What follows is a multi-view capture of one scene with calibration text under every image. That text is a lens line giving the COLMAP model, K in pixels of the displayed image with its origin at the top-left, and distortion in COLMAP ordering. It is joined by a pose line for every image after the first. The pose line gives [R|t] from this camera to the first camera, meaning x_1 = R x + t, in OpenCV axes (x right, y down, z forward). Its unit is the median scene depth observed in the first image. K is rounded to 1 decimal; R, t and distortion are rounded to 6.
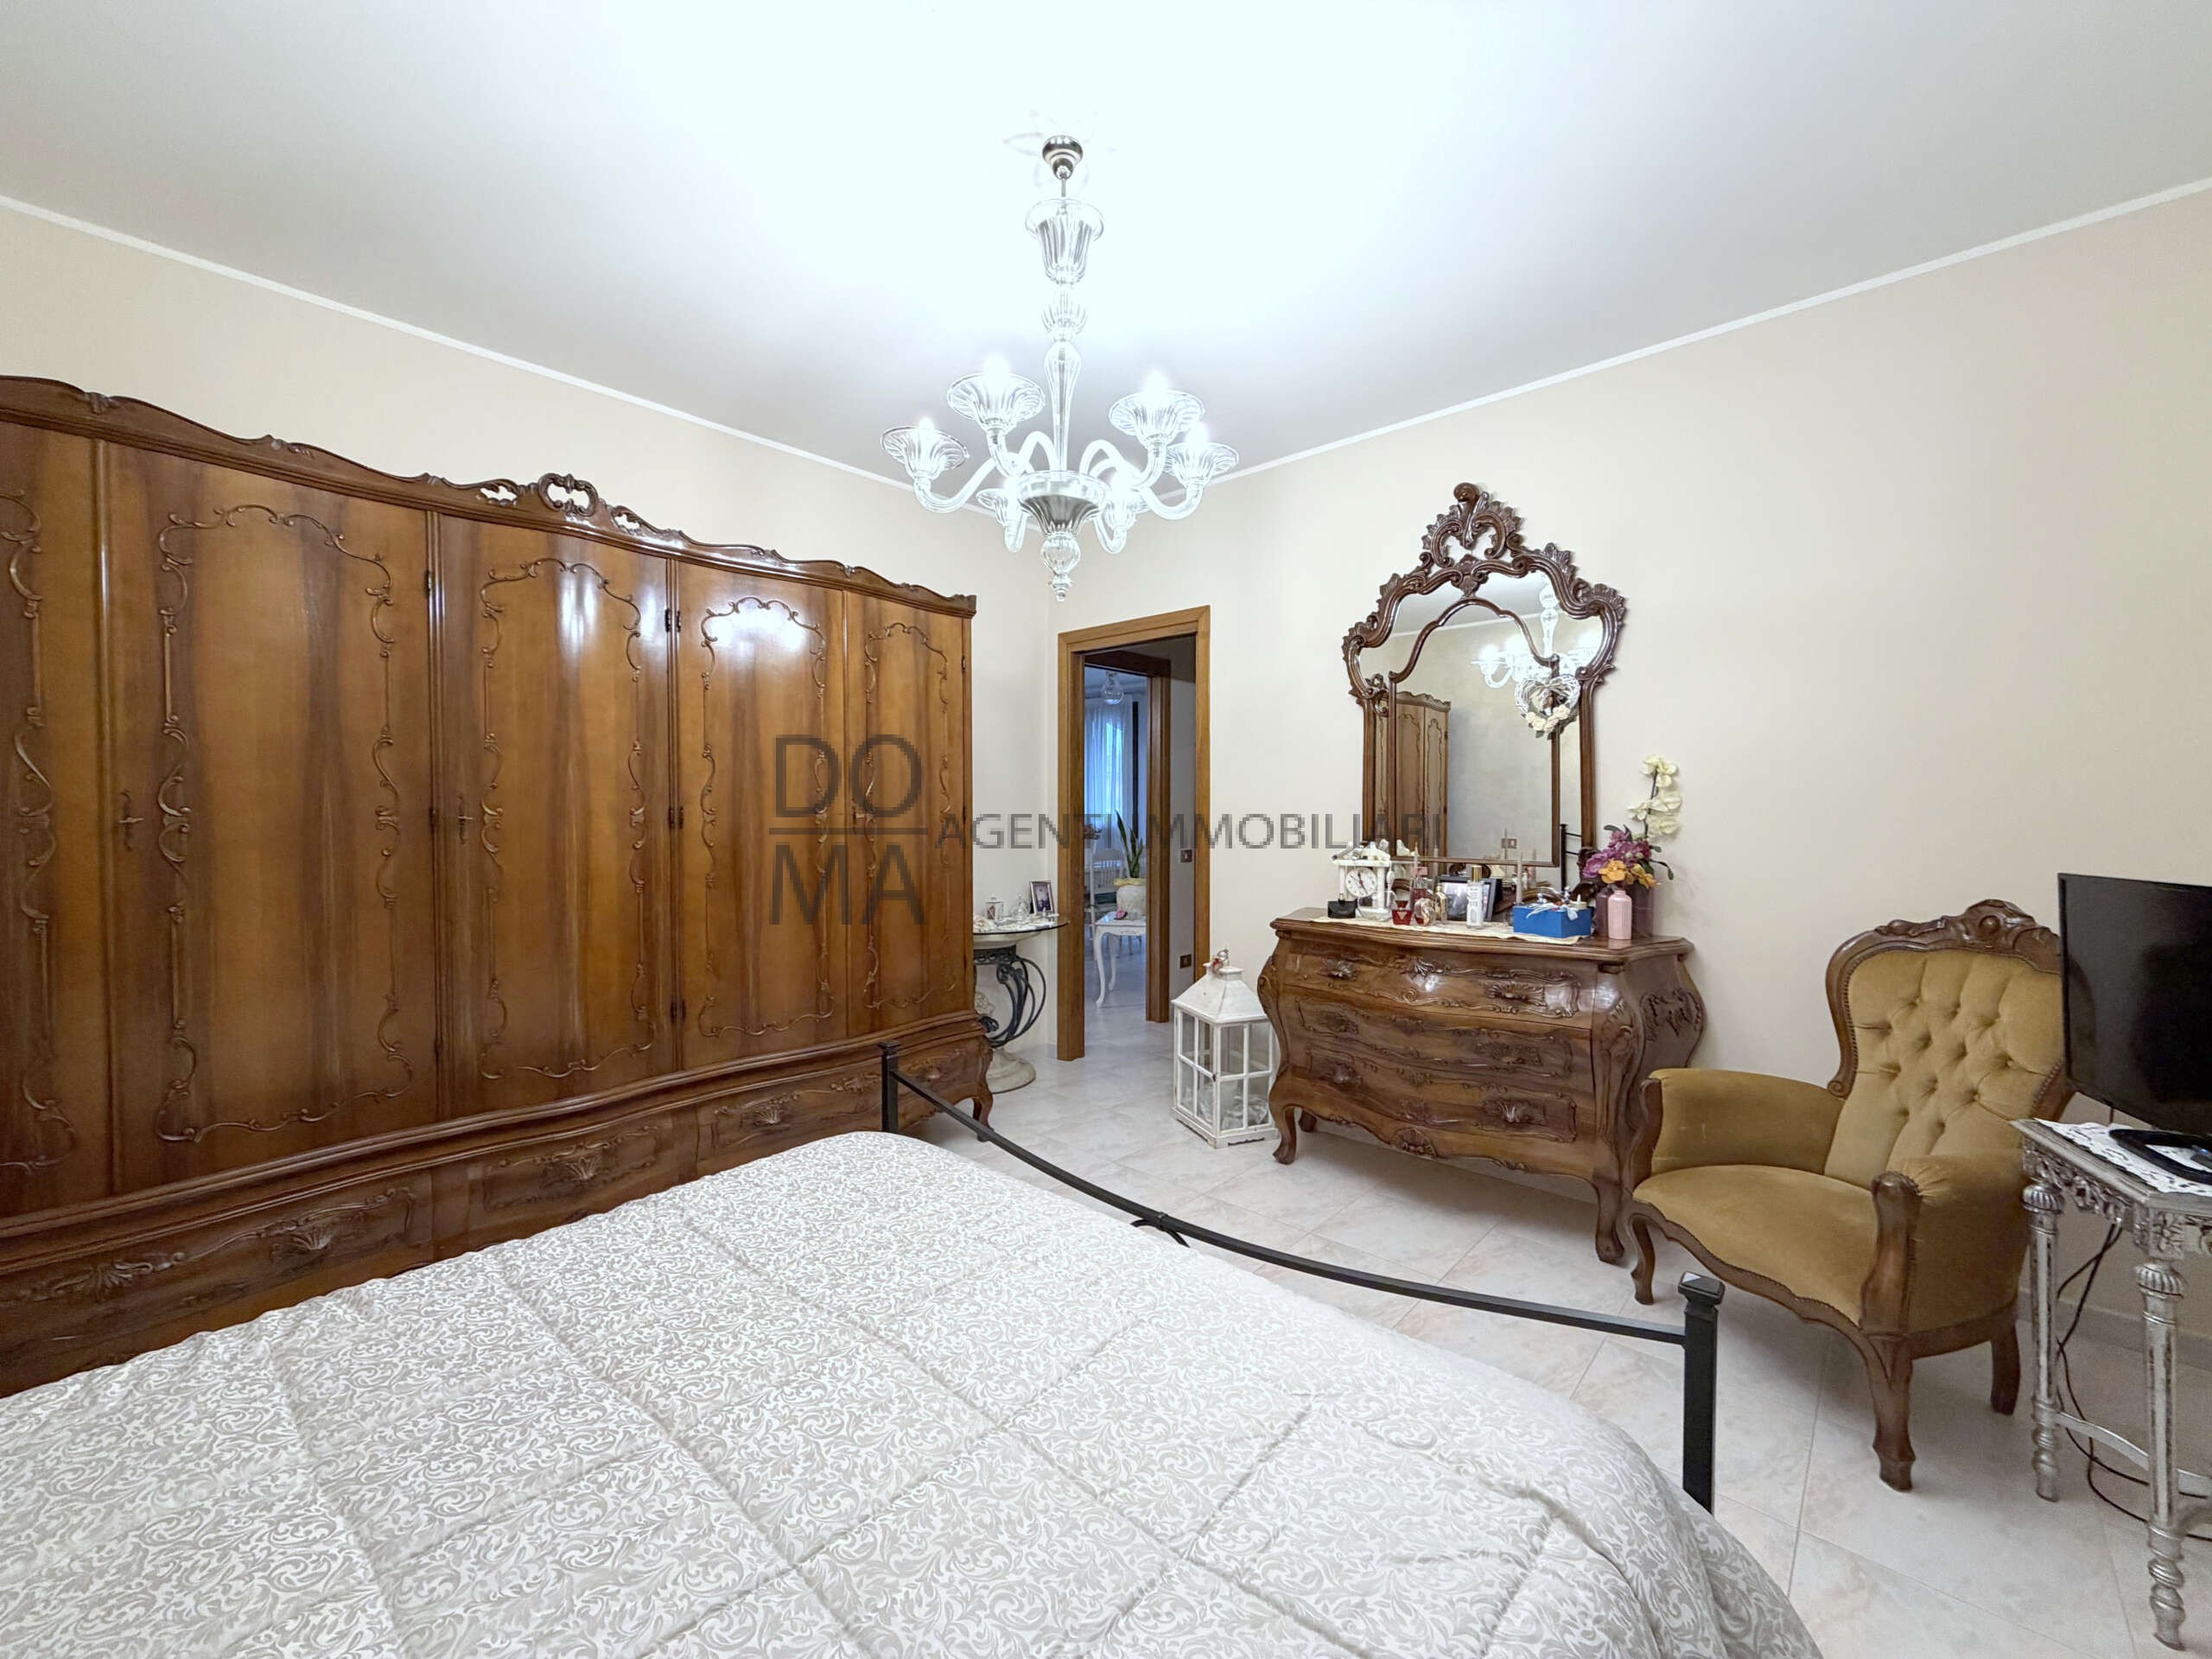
lens RADIAL K [[880.3, 0, 1098.4], [0, 880.3, 828.6], [0, 0, 1]] dist [0.000044, 0.000007]
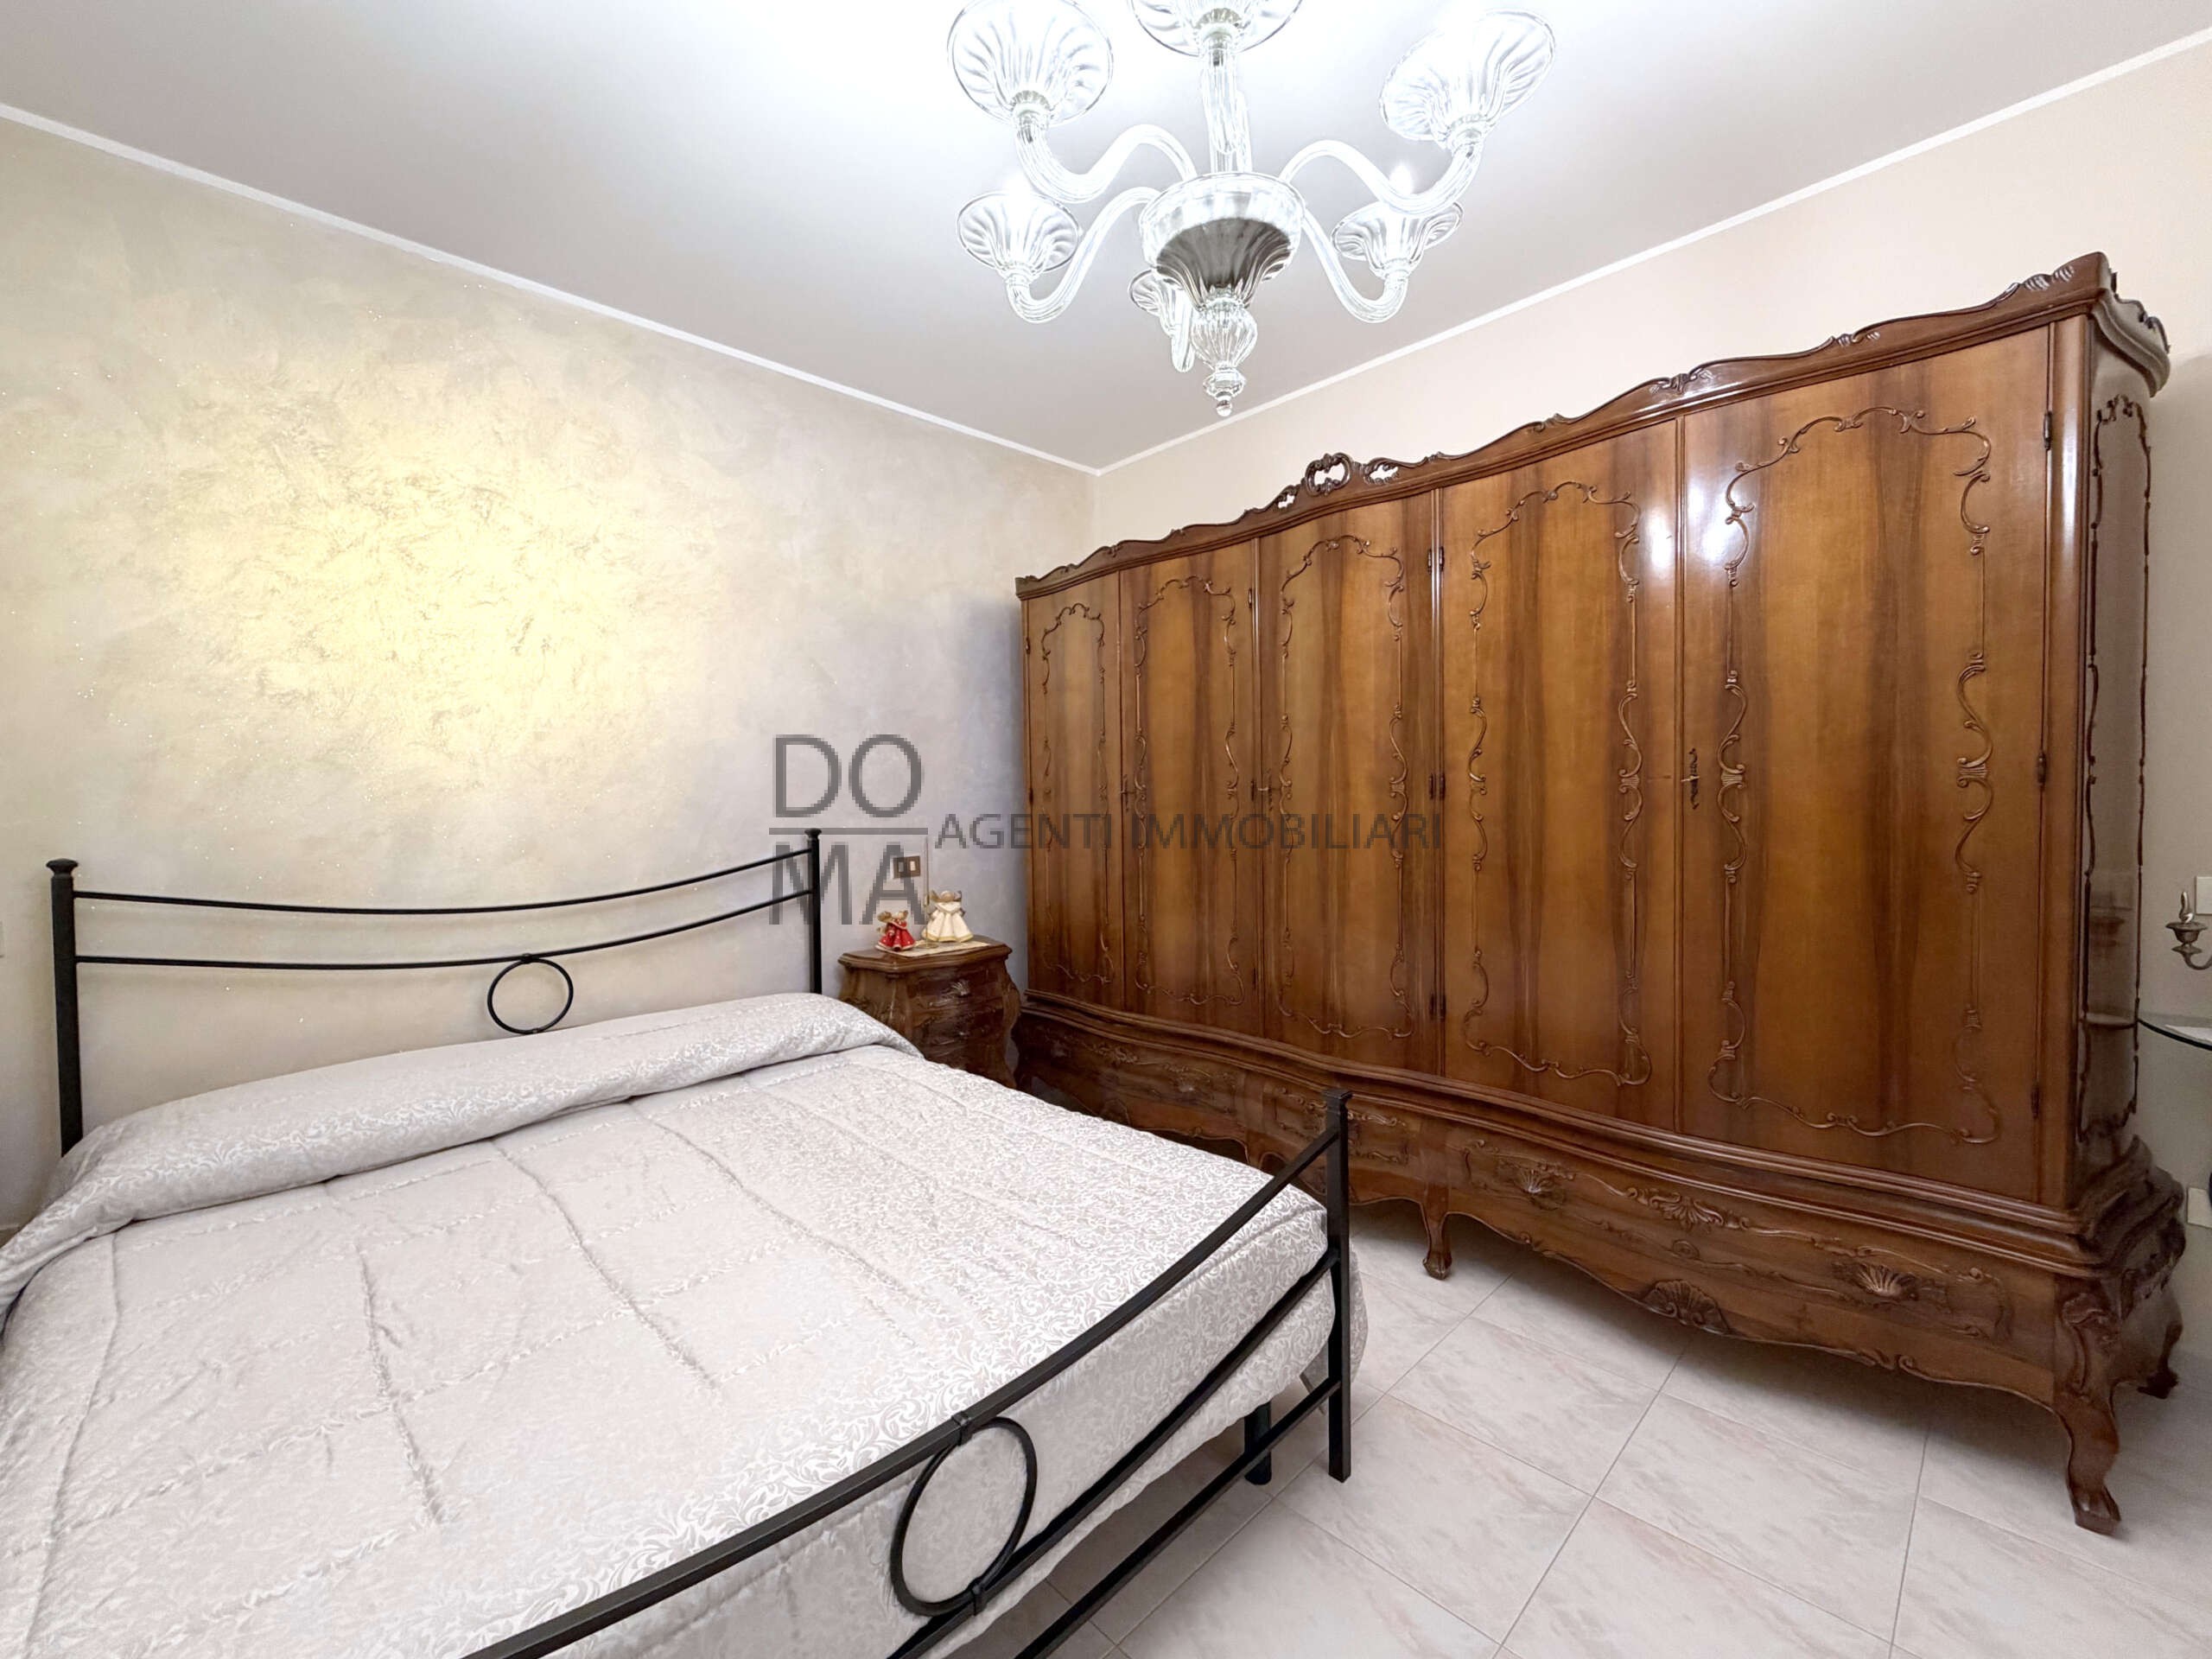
lens RADIAL K [[908.2, 0, 1100.6], [0, 908.2, 831.9], [0, 0, 1]] dist [0.000380, 0.000060]
pose [[-0.052510, 0.033718, -0.998051, 0.490307], [-0.005356, 0.999406, 0.034045, 0.004466], [0.998606, 0.007133, -0.052298, 0.797122]]
